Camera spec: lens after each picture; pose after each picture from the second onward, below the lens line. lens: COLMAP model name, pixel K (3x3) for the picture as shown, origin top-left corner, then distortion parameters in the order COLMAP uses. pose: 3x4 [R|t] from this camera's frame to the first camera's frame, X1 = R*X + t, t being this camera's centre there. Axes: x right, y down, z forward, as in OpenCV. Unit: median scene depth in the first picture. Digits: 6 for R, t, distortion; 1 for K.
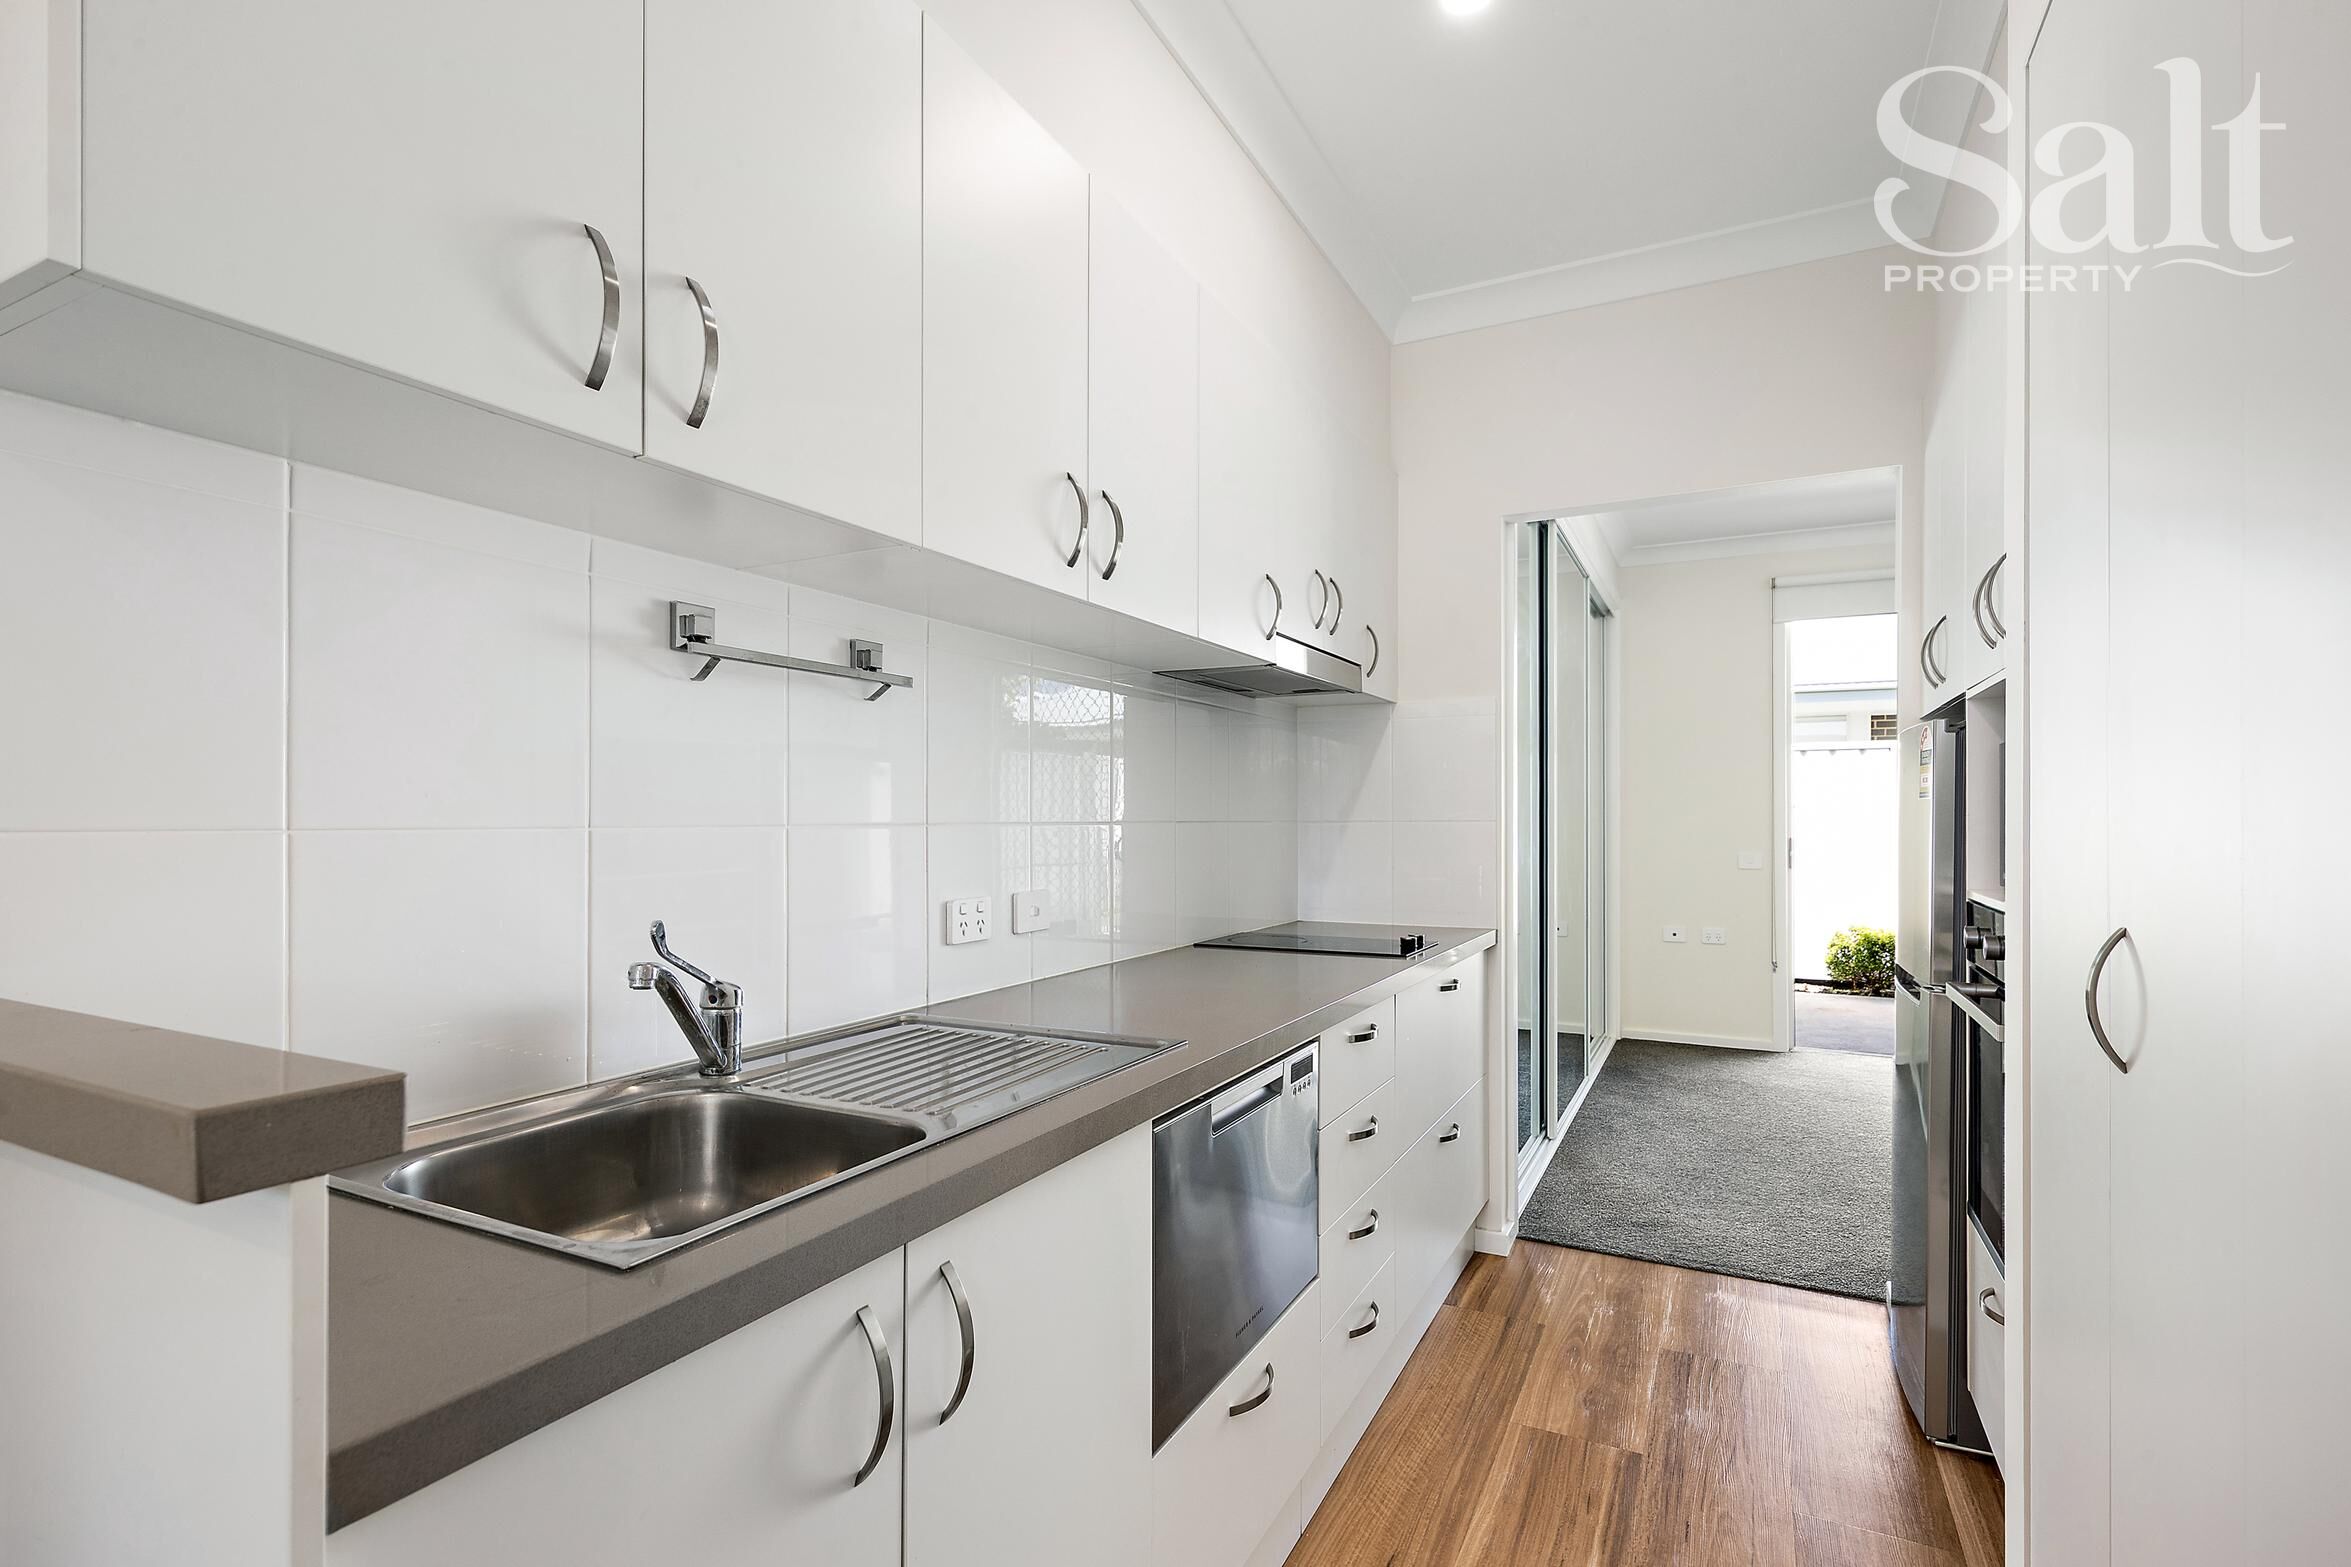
lens RADIAL K [[1102.4, 0, 1176.9], [0, 1102.4, 805.5], [0, 0, 1]] dist [0.002835, 0.000292]
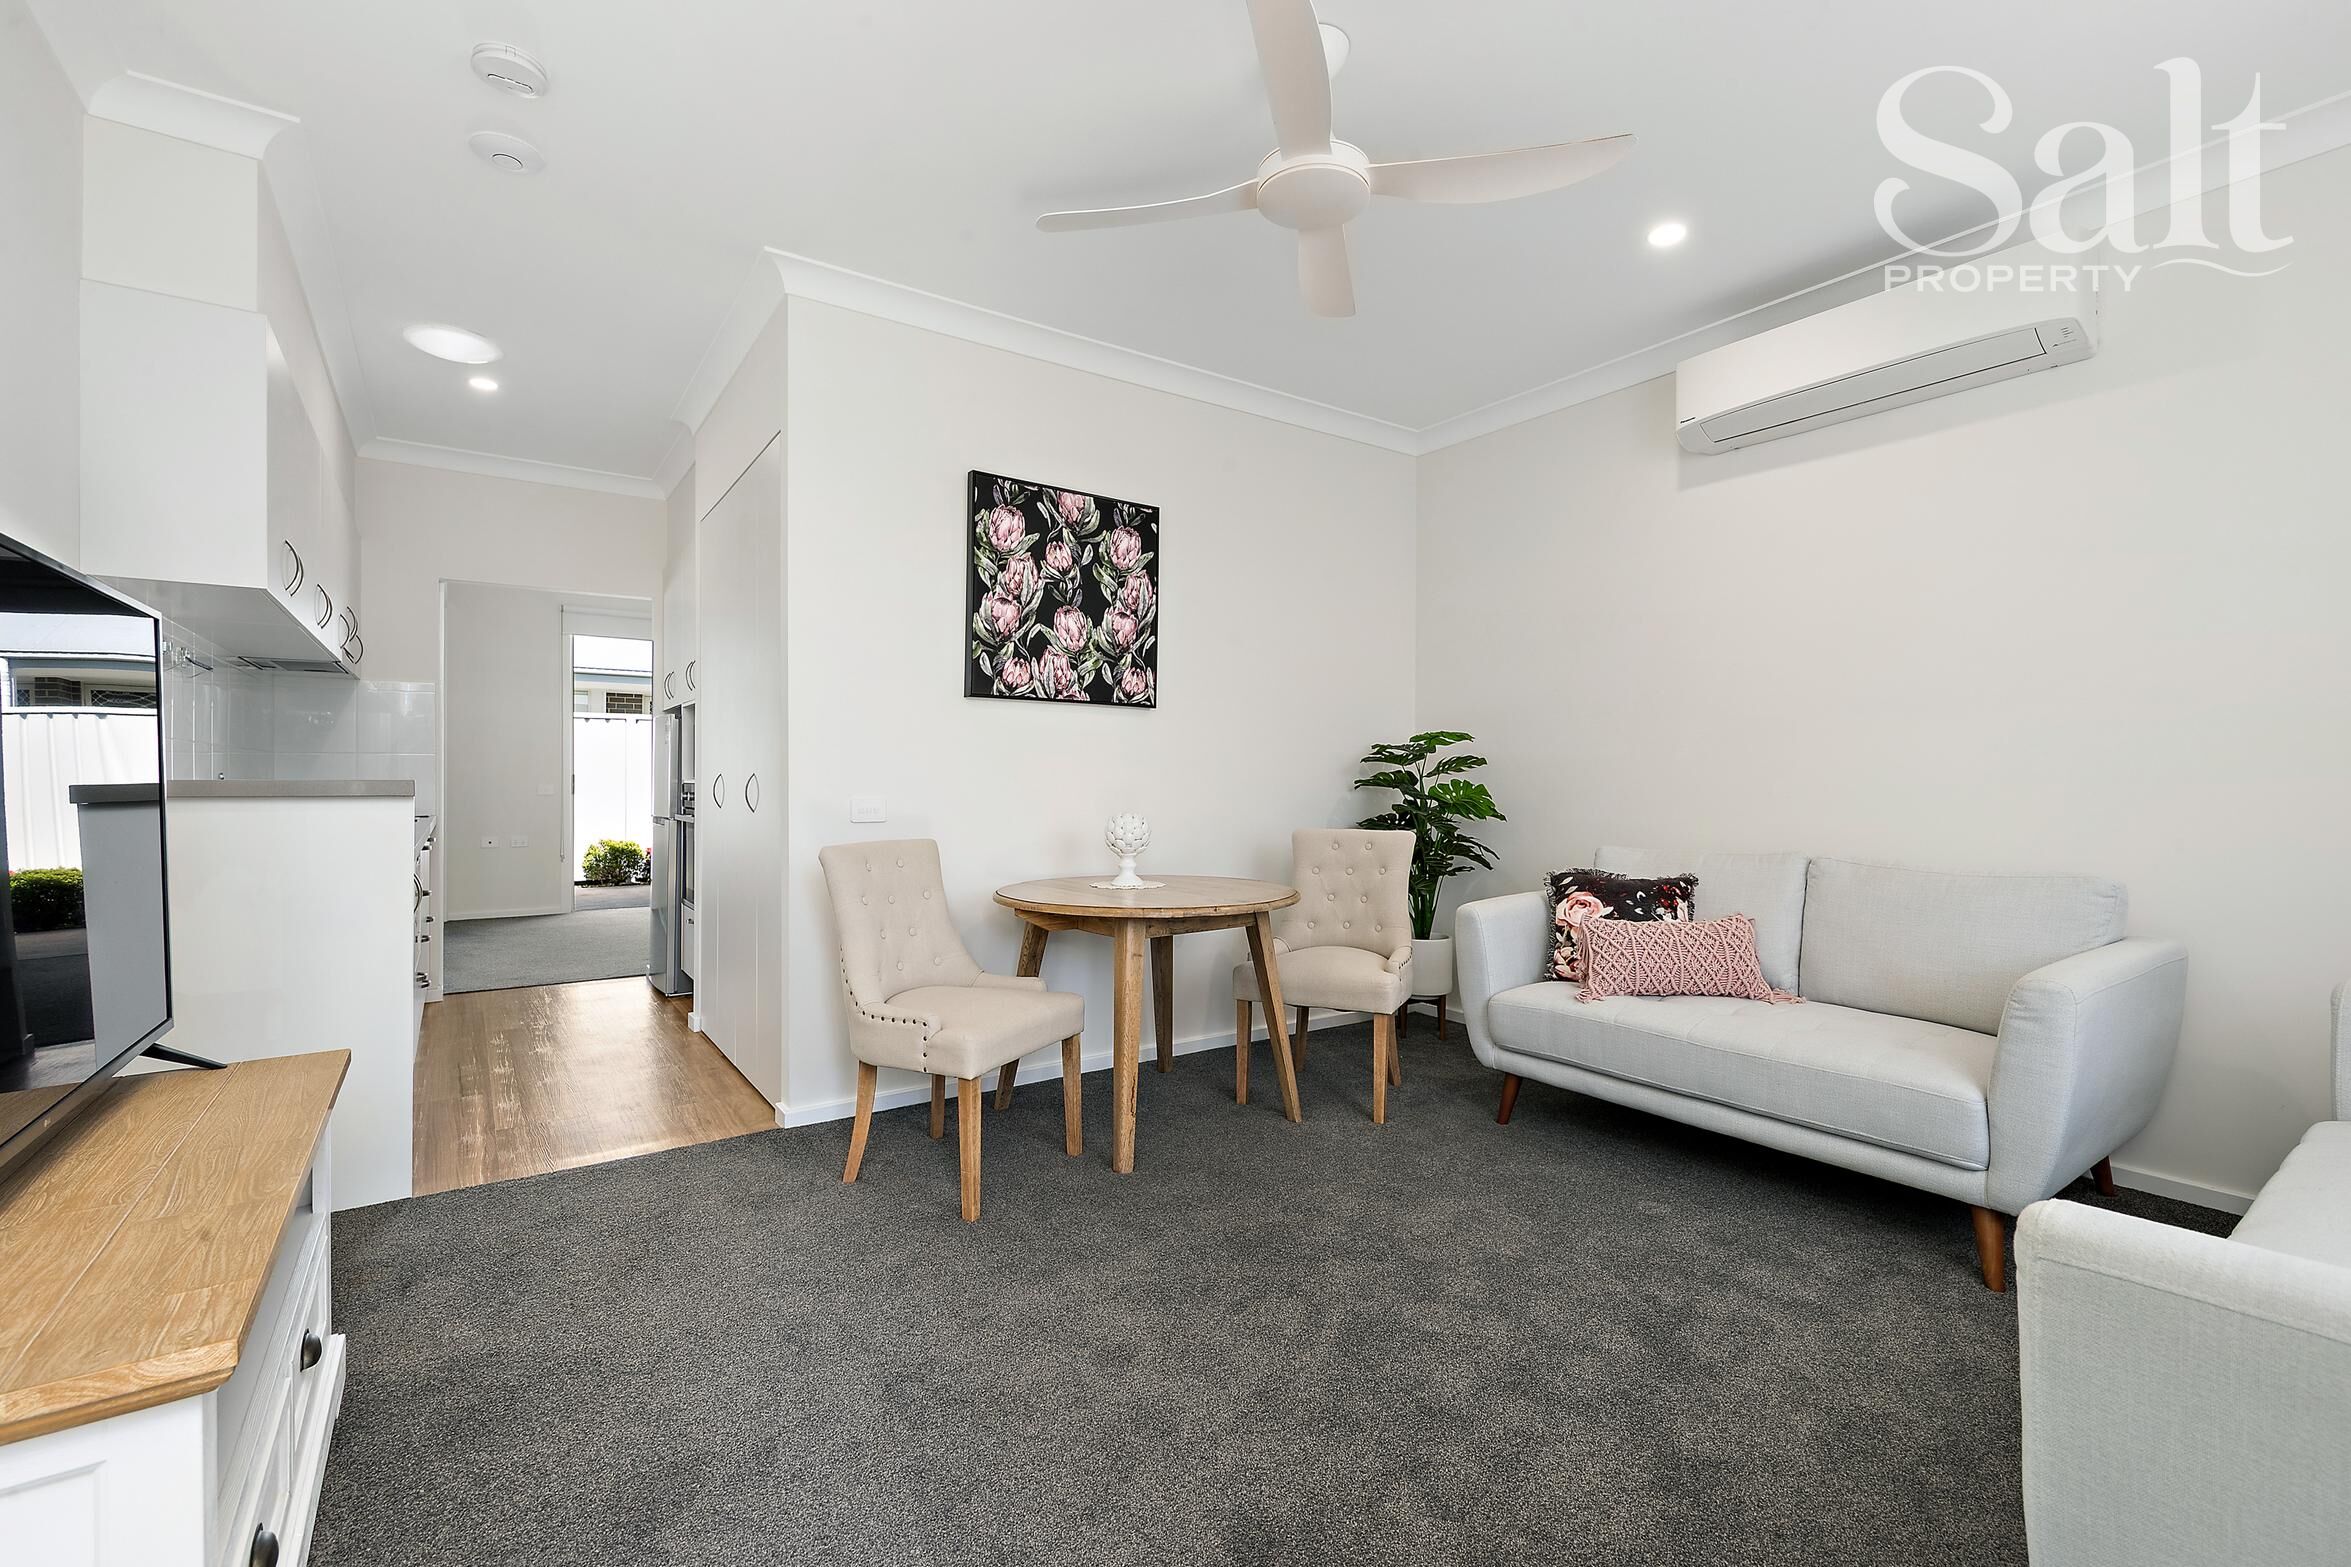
lens RADIAL K [[1032.6, 0, 1175.5], [0, 1032.6, 783.5], [0, 0, 1]] dist [0.014648, -0.000216]
pose [[0.472321, -0.005853, 0.881407, -0.358407], [-0.007934, 0.999909, 0.010891, 0.019416], [-0.881391, -0.012138, 0.472231, -0.476117]]
